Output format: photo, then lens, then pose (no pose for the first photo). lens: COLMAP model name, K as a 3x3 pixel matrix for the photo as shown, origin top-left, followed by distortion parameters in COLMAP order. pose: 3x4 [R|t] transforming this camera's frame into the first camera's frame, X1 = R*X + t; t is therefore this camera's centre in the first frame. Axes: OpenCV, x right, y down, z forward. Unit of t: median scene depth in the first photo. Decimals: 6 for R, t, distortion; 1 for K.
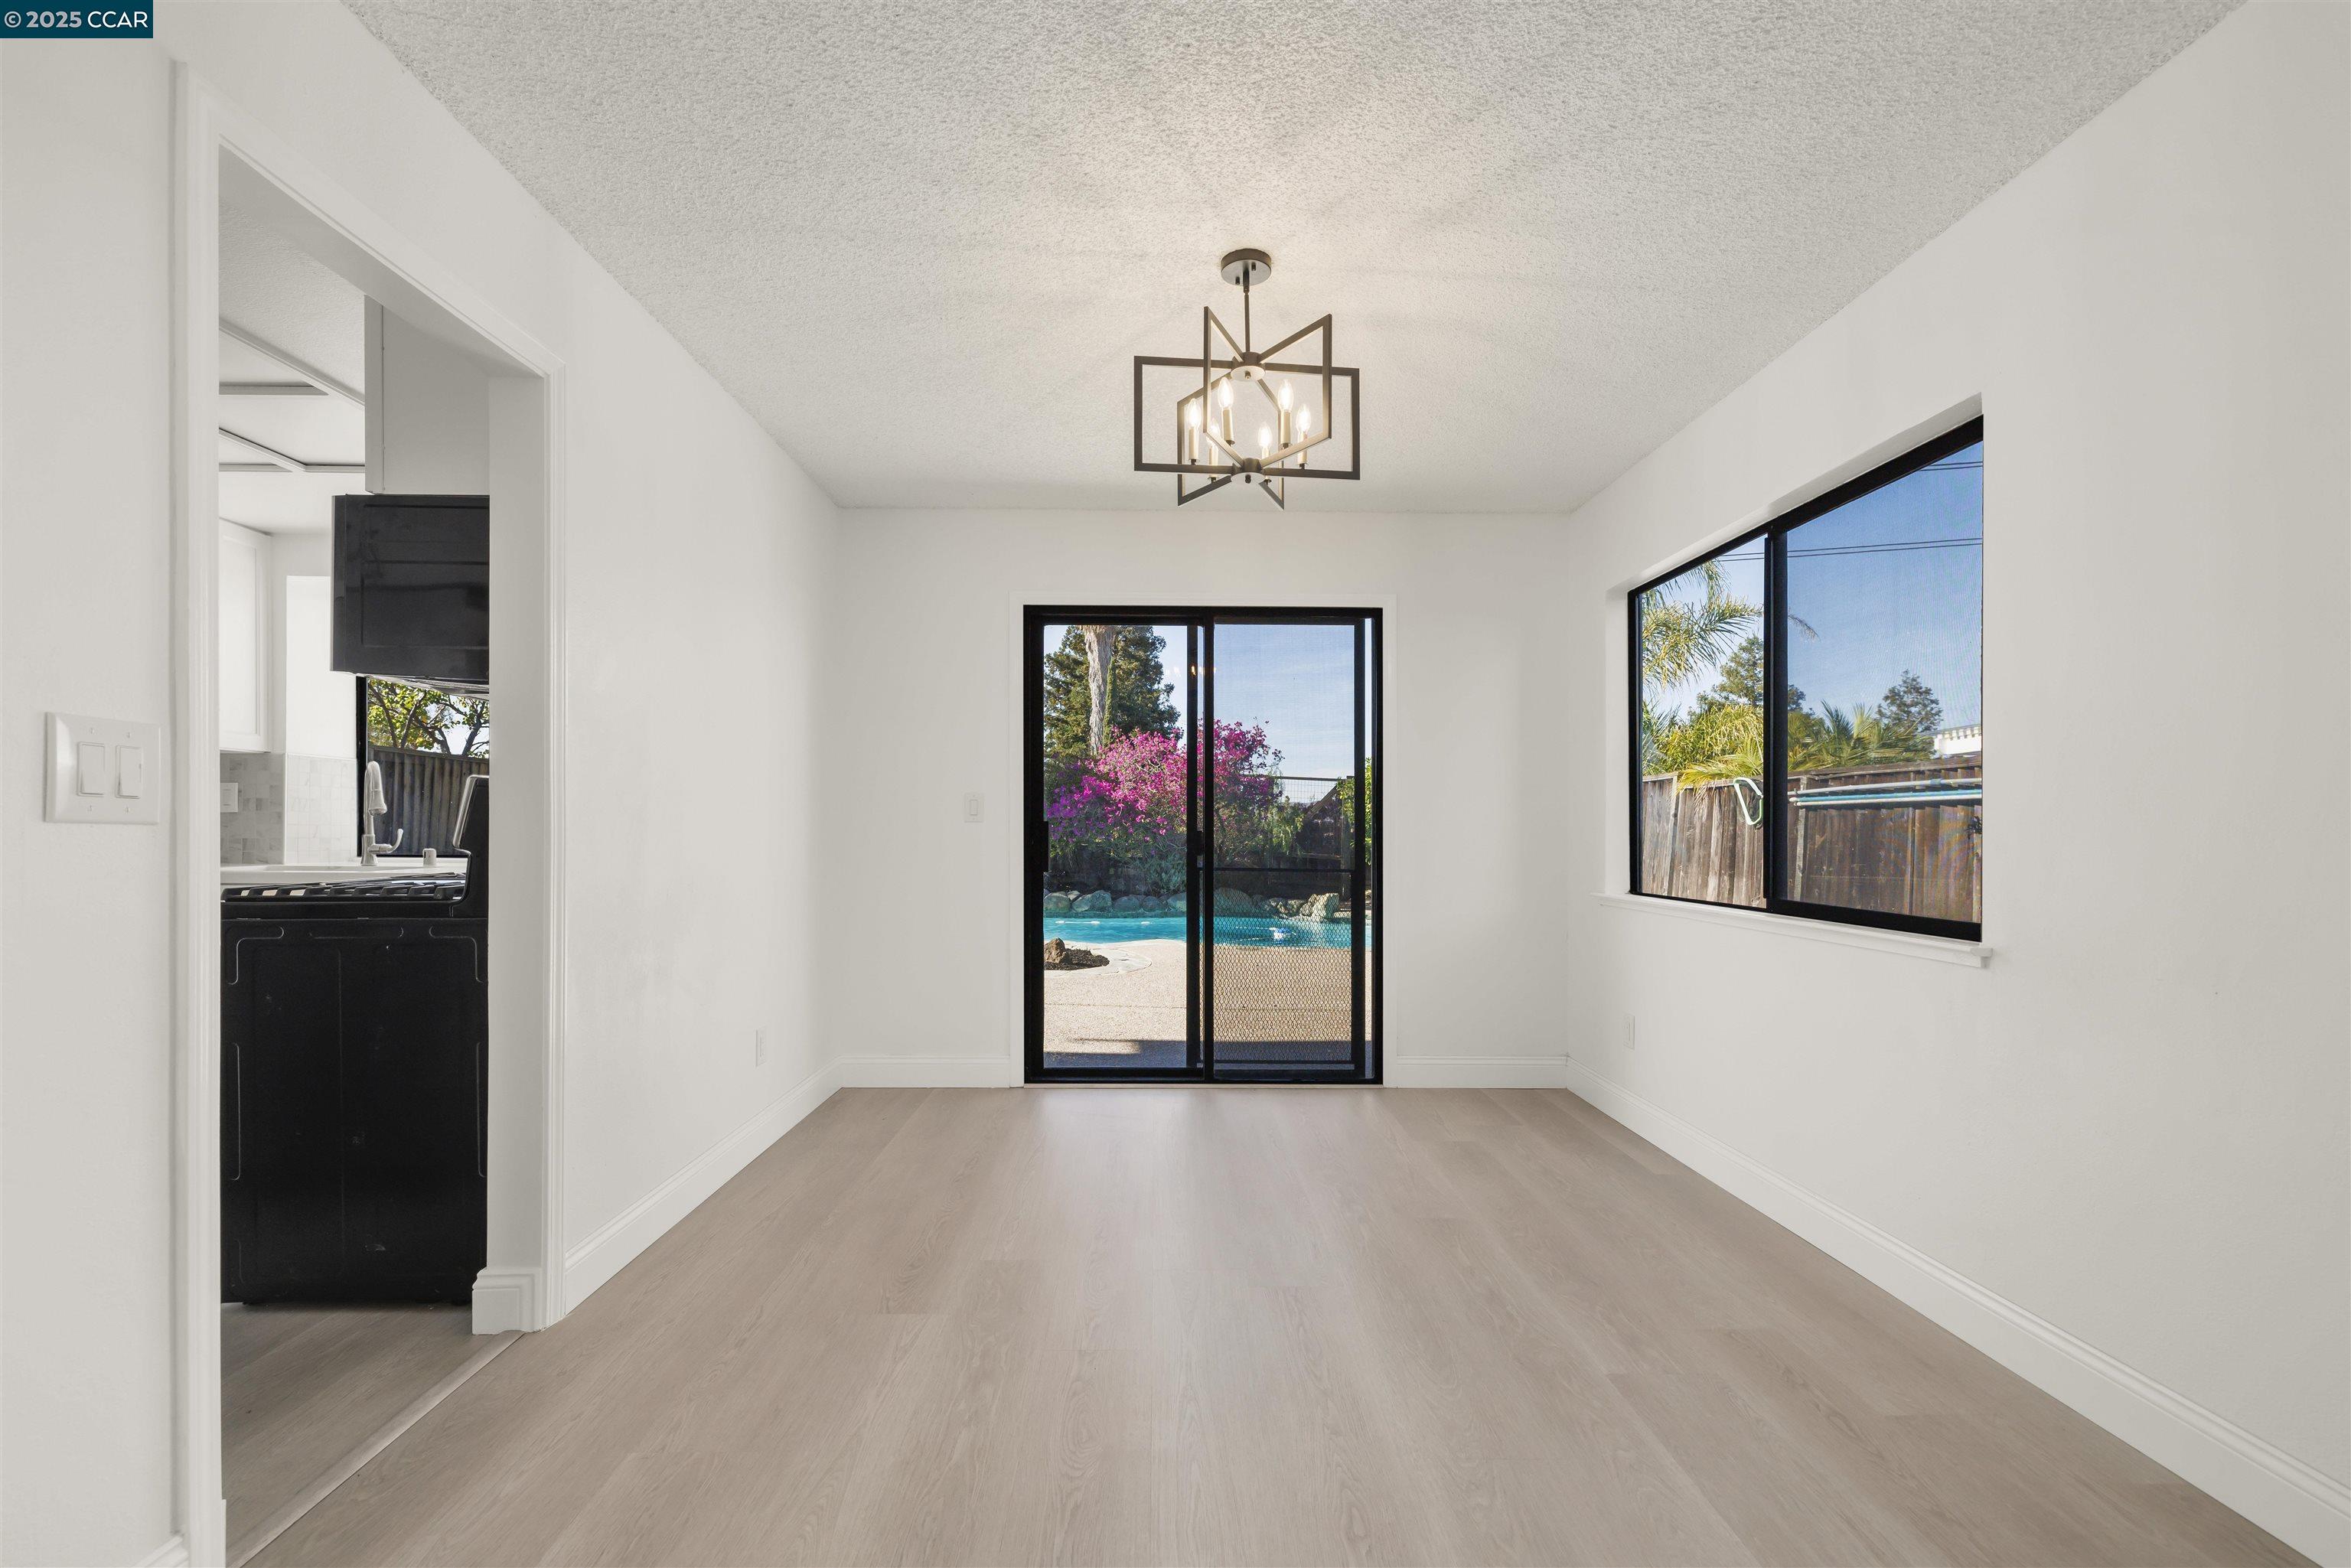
lens RADIAL K [[1018.3, 0, 1172.6], [0, 1018.3, 835.5], [0, 0, 1]] dist [-0.000078, -0.000018]
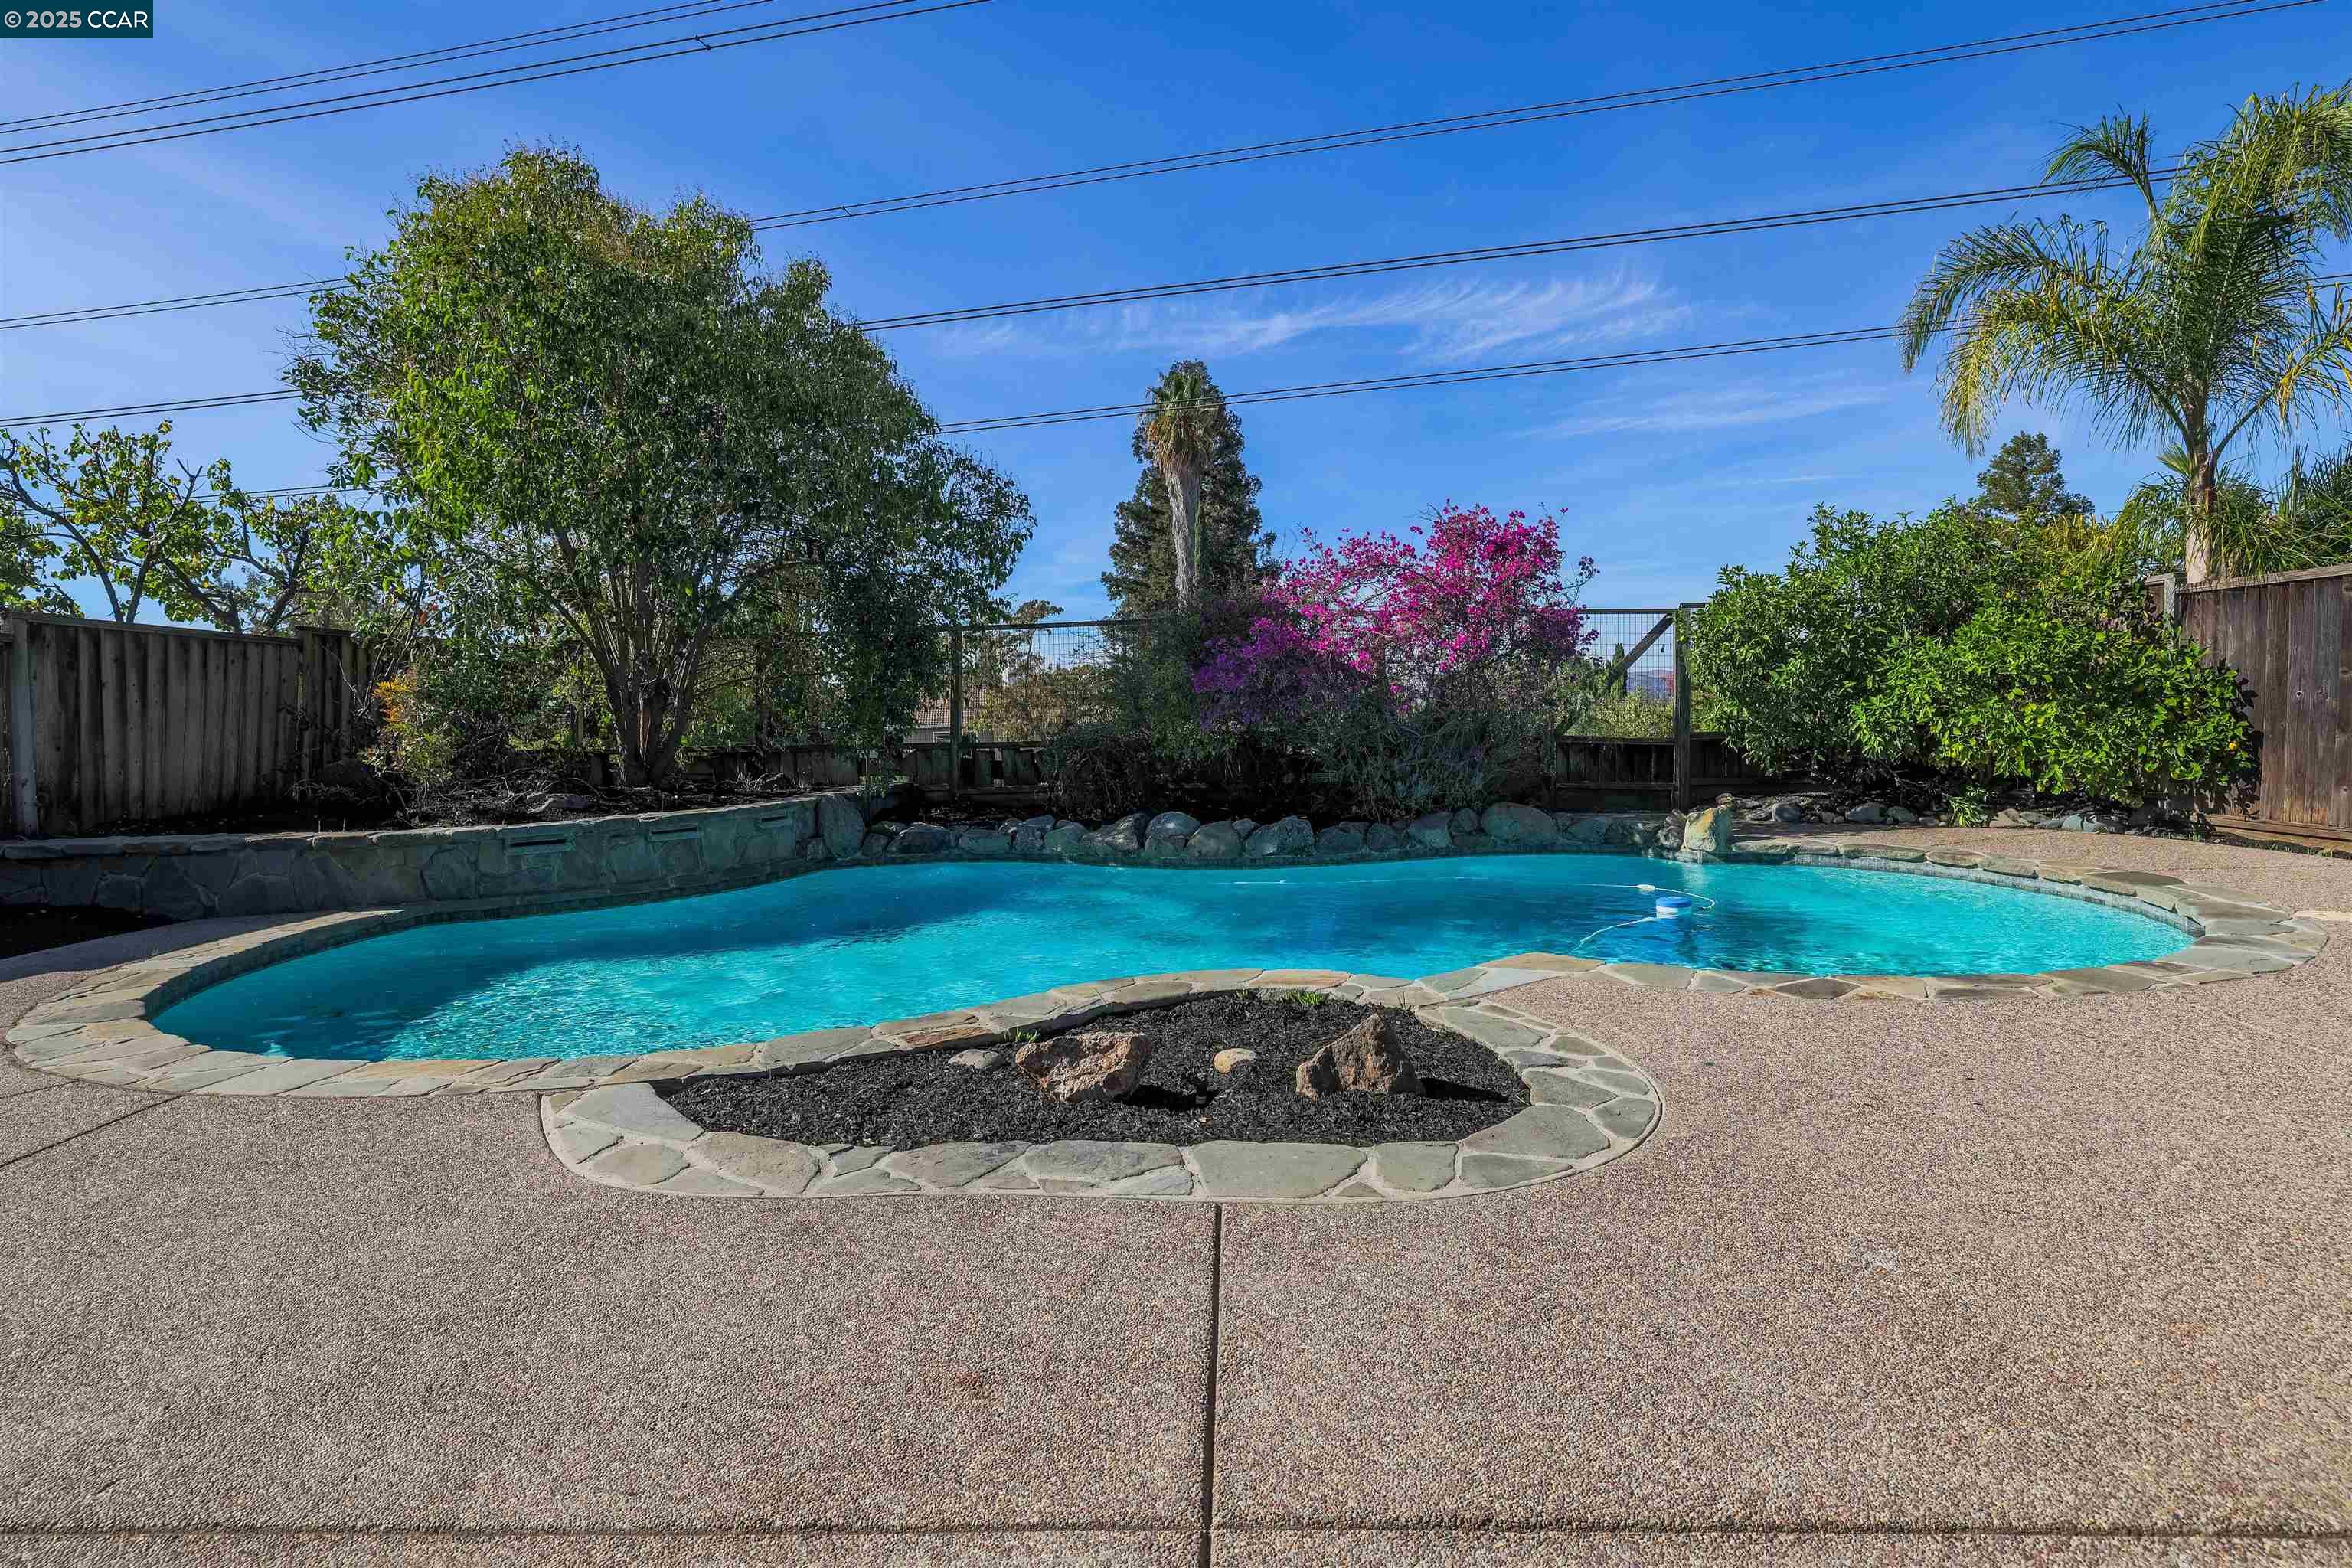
lens RADIAL K [[1018.3, 0, 1185.7], [0, 1018.3, 727.8], [0, 0, 1]] dist [-0.001399, -0.000198]
pose [[0.998423, -0.040052, -0.039339, -0.086153], [0.040301, 0.999172, 0.005562, -0.000872], [0.039084, -0.007139, 0.999210, 0.351017]]
